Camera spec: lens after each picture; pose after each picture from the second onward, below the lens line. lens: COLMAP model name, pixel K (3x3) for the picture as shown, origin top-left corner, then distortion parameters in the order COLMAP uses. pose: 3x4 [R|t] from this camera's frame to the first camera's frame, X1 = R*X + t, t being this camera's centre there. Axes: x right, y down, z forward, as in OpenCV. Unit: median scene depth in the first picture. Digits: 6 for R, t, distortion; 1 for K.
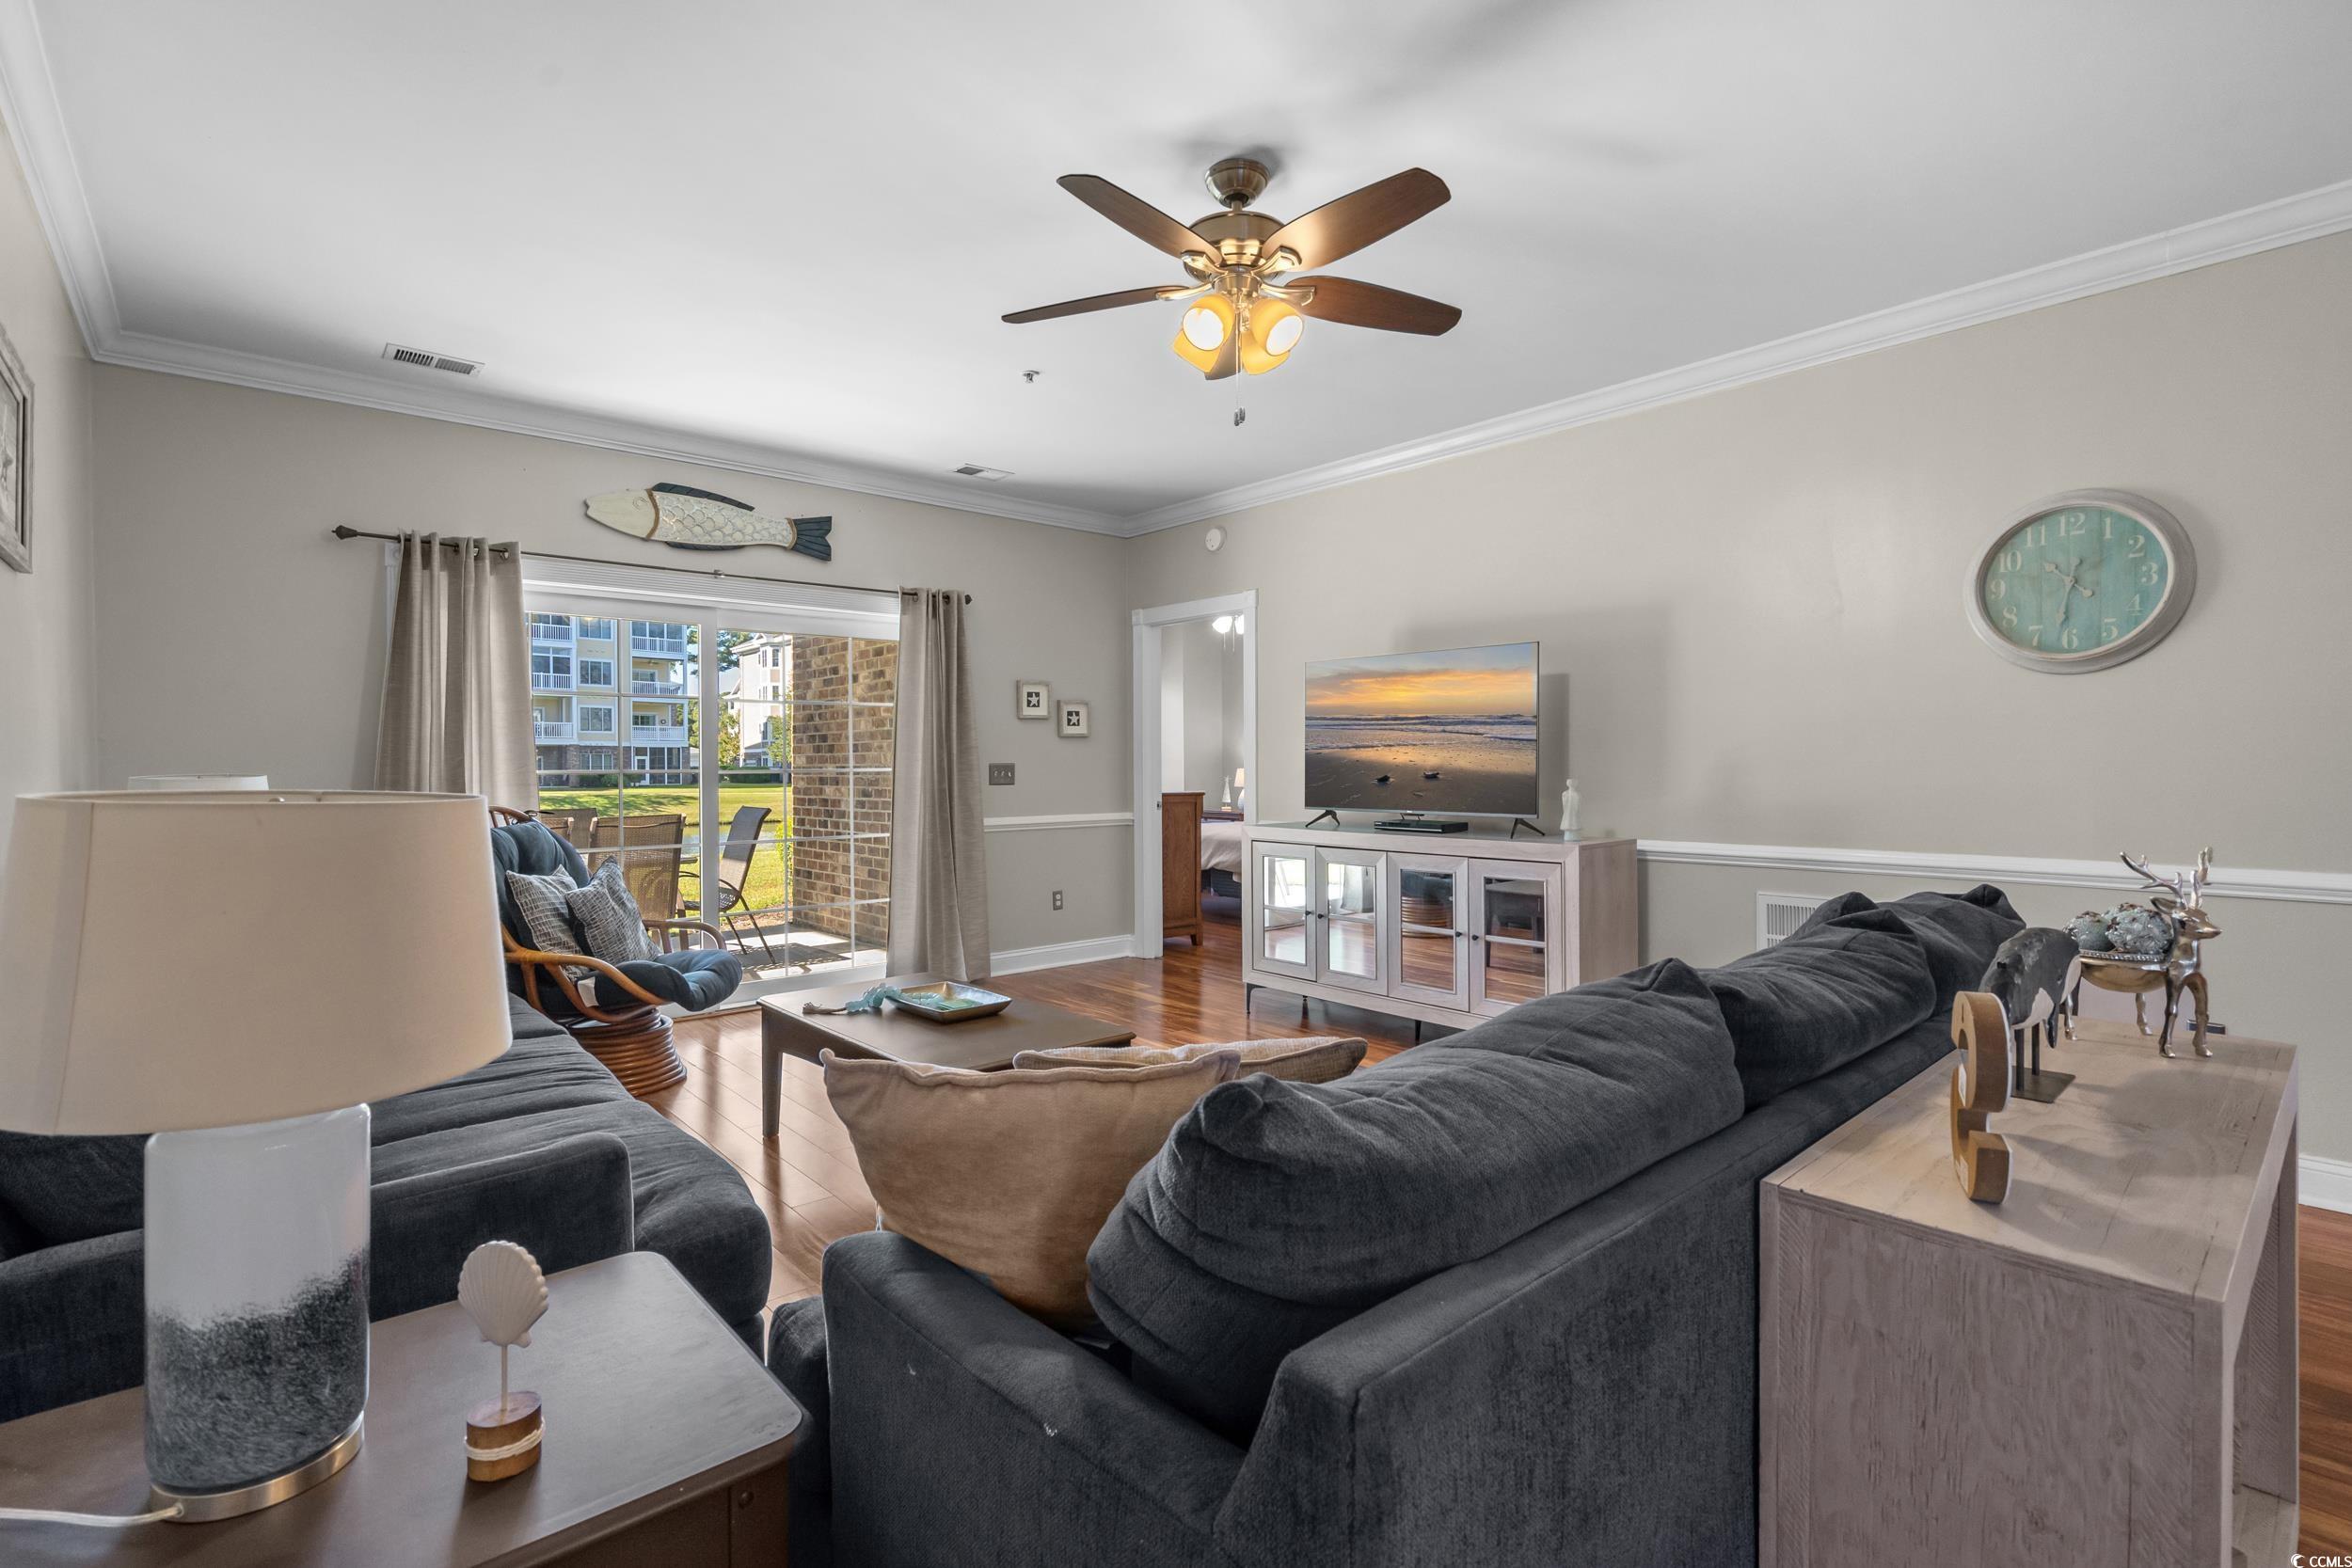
lens RADIAL K [[1076.2, 0, 1173.8], [0, 1076.2, 793.5], [0, 0, 1]] dist [-0.002655, -0.000425]
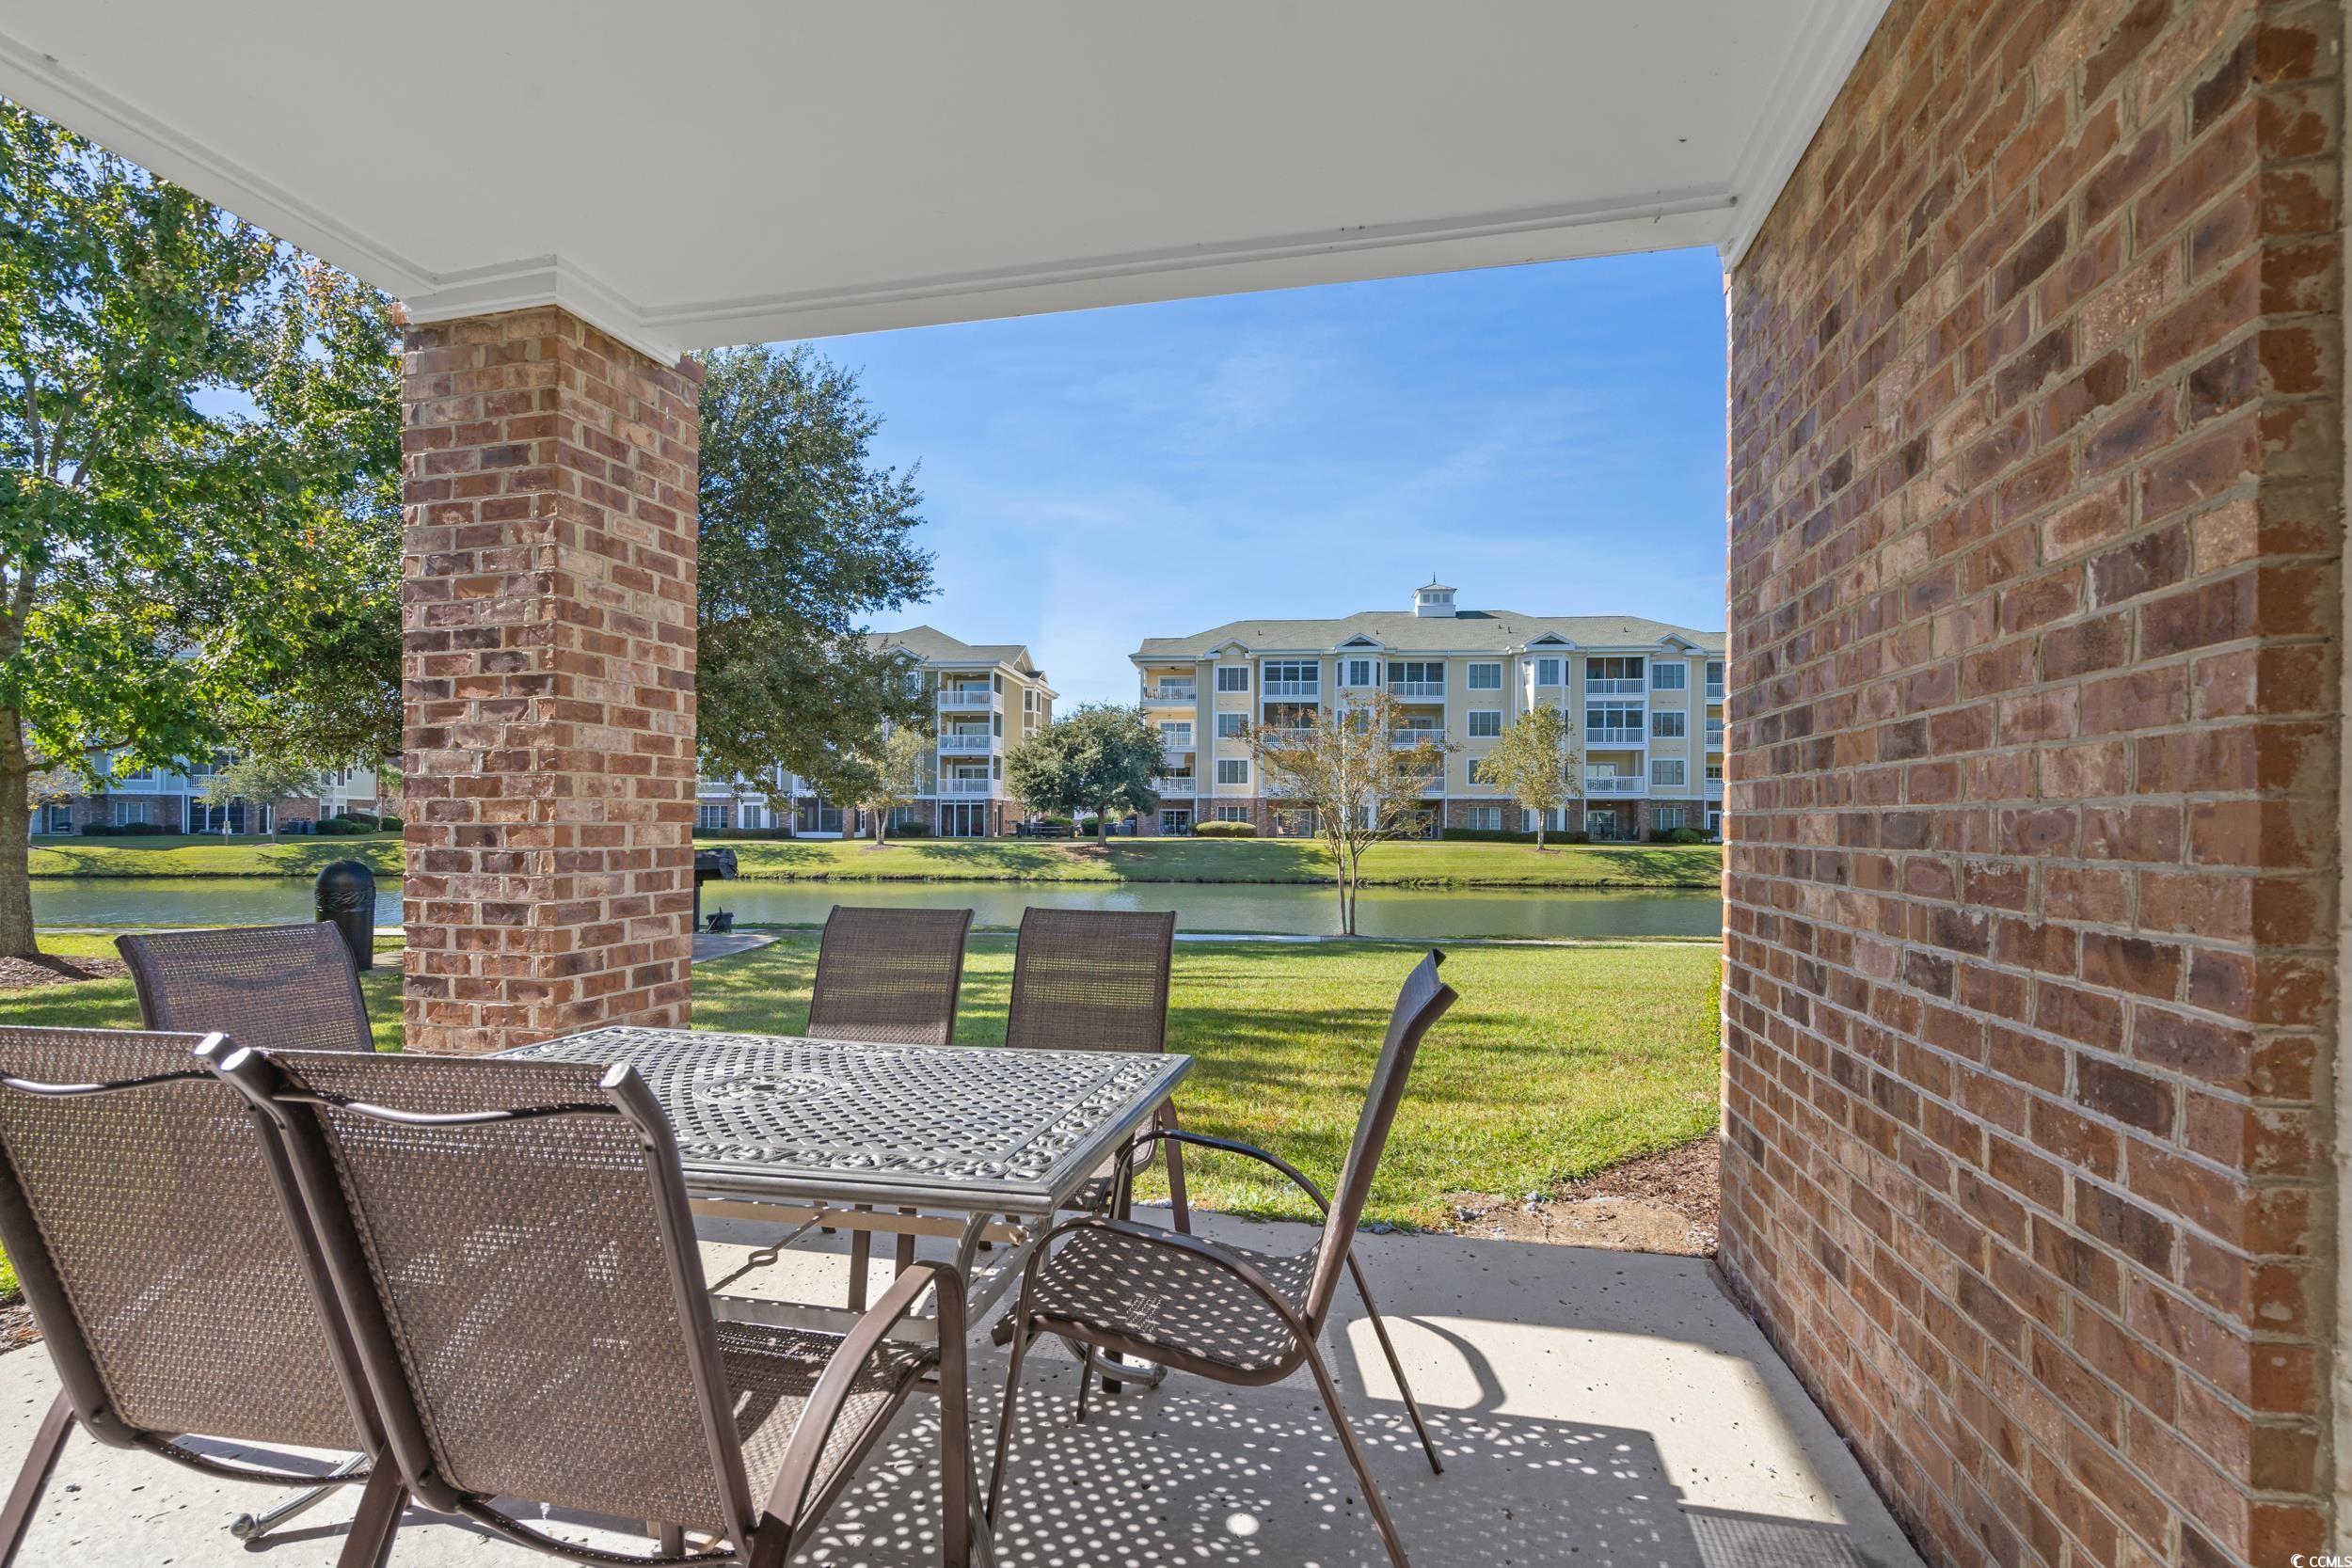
lens RADIAL K [[1076.2, 0, 1173.8], [0, 1076.2, 793.5], [0, 0, 1]] dist [-0.002655, -0.000425]
pose [[0.589264, -0.013471, -0.807828, -0.025166], [-0.028471, 0.998894, -0.037426, -0.002003], [0.807439, 0.045054, 0.588228, 0.092411]]
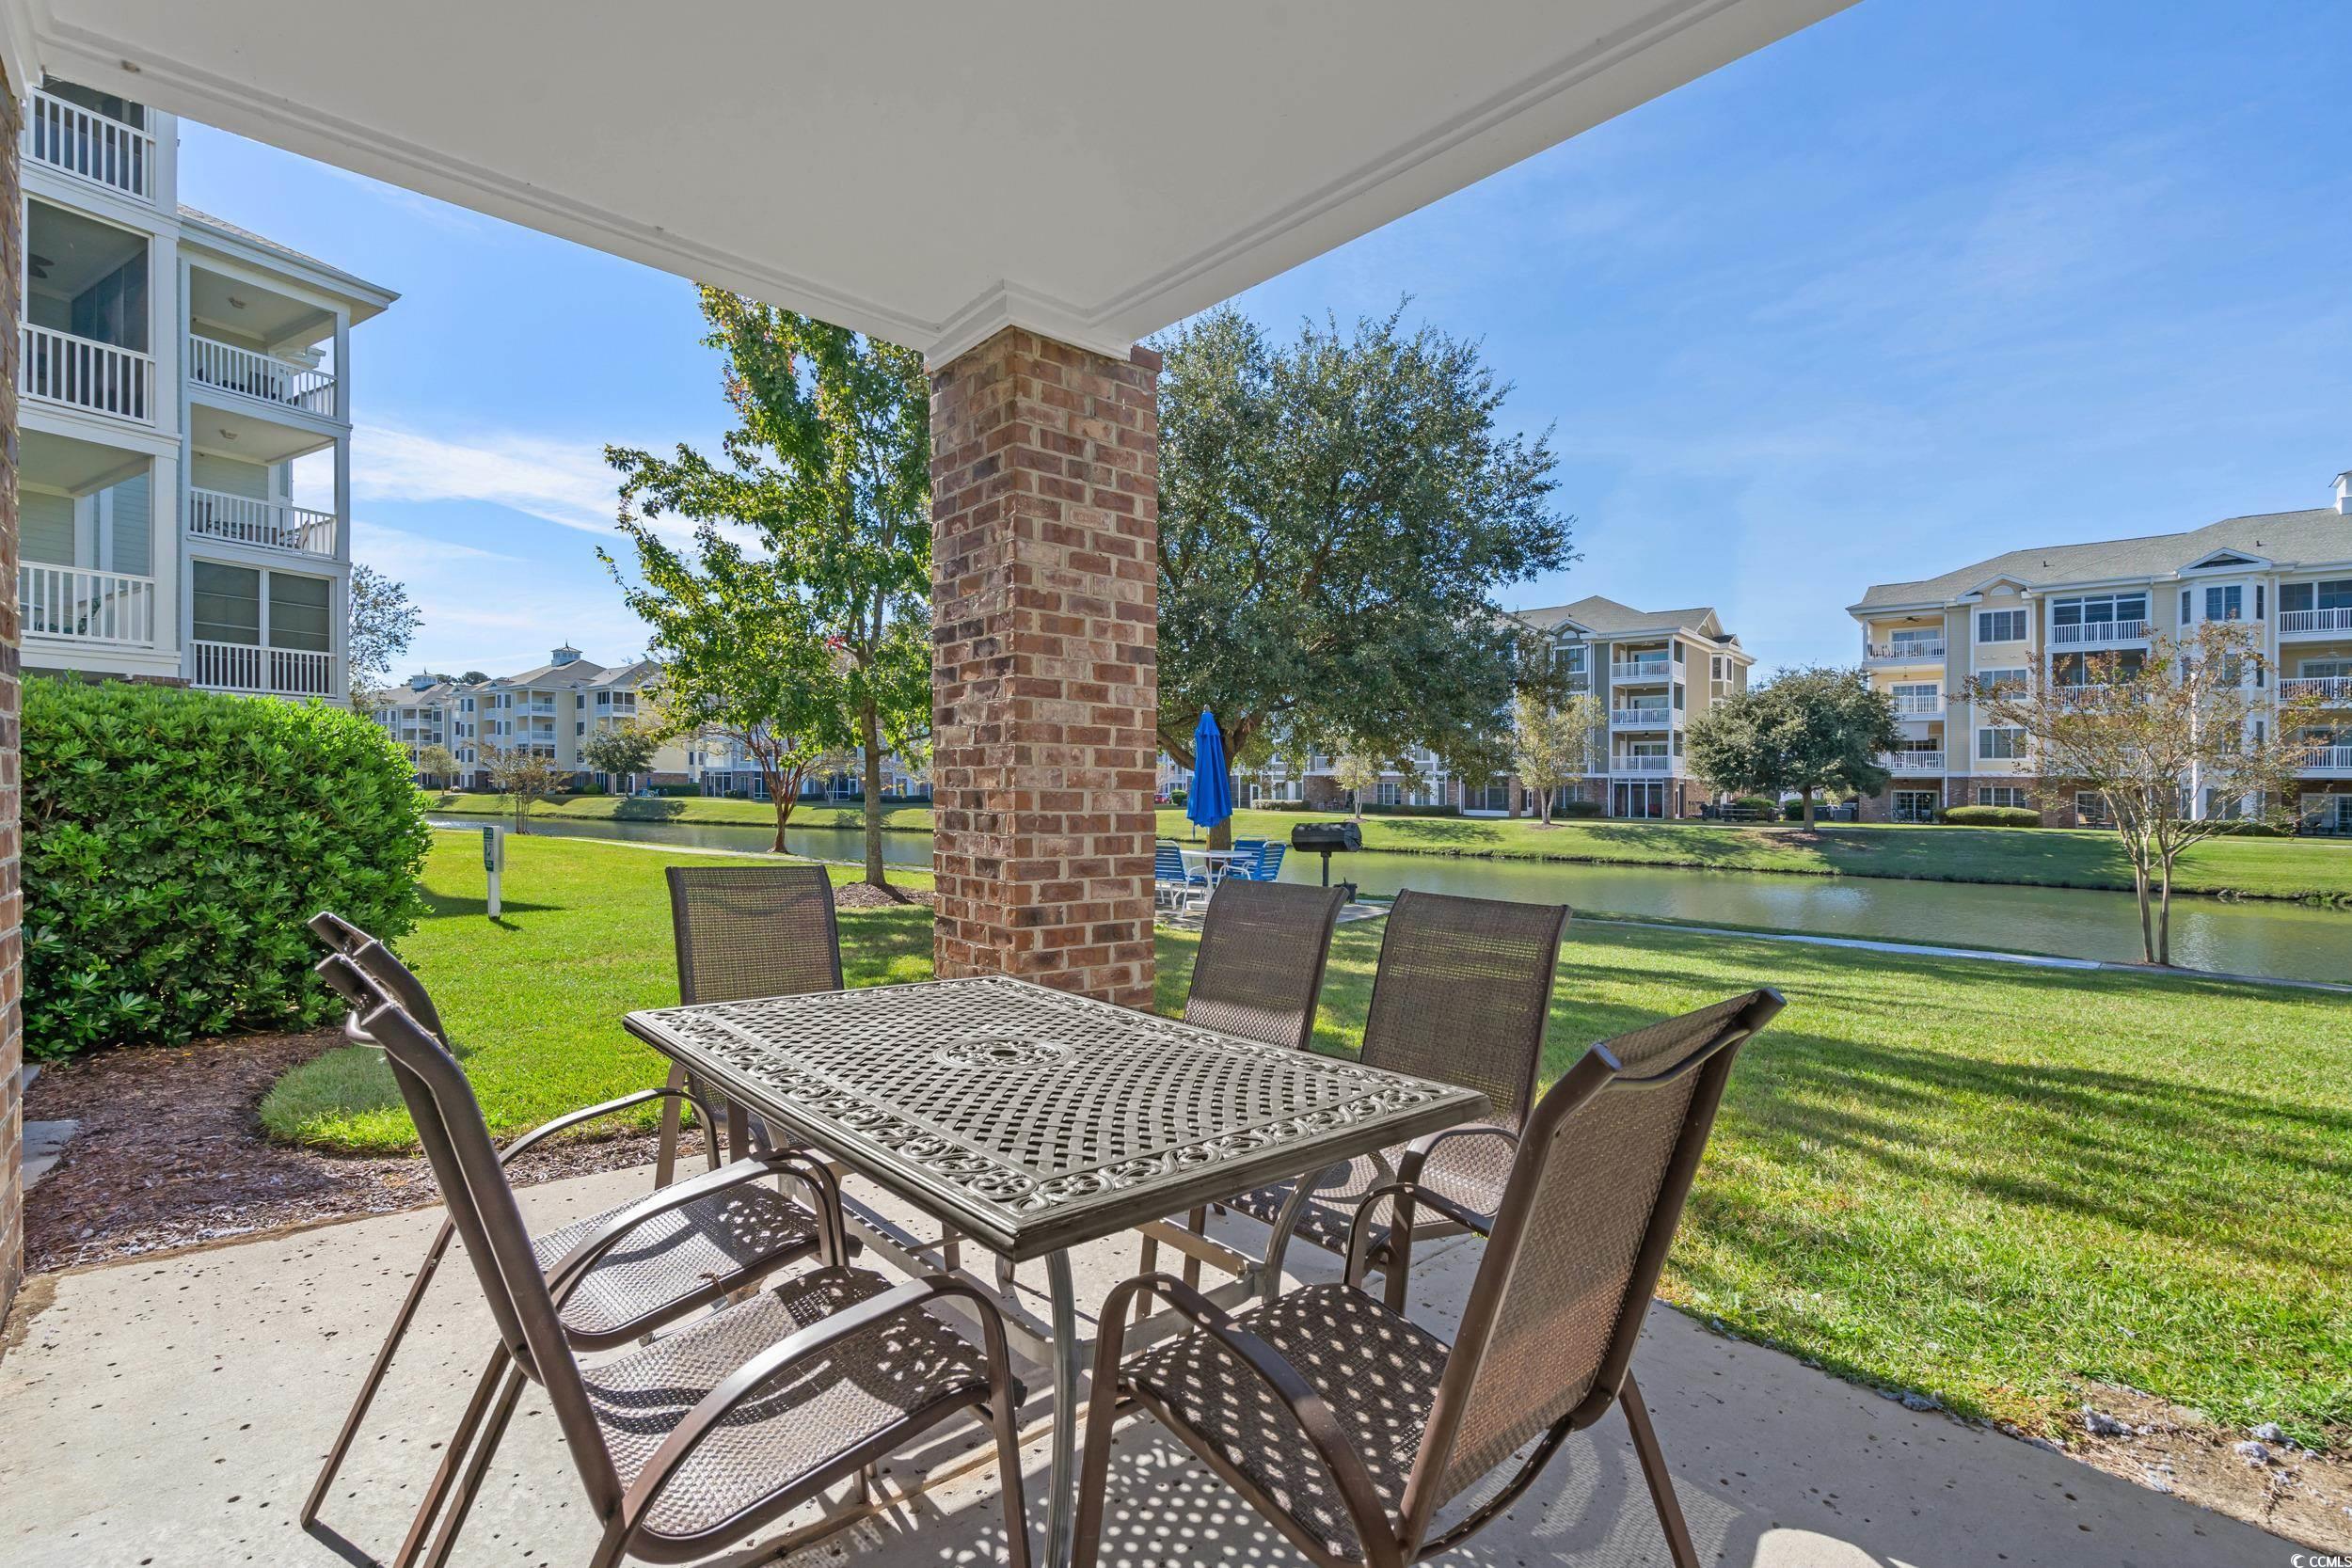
lens RADIAL K [[1071.3, 0, 1174.7], [0, 1071.3, 768.9], [0, 0, 1]] dist [-0.017231, 0.010866]
pose [[0.013260, -0.017968, -0.999751, -0.027988], [-0.042634, 0.998919, -0.018518, -0.002042], [0.999003, 0.042869, 0.012480, 0.114665]]
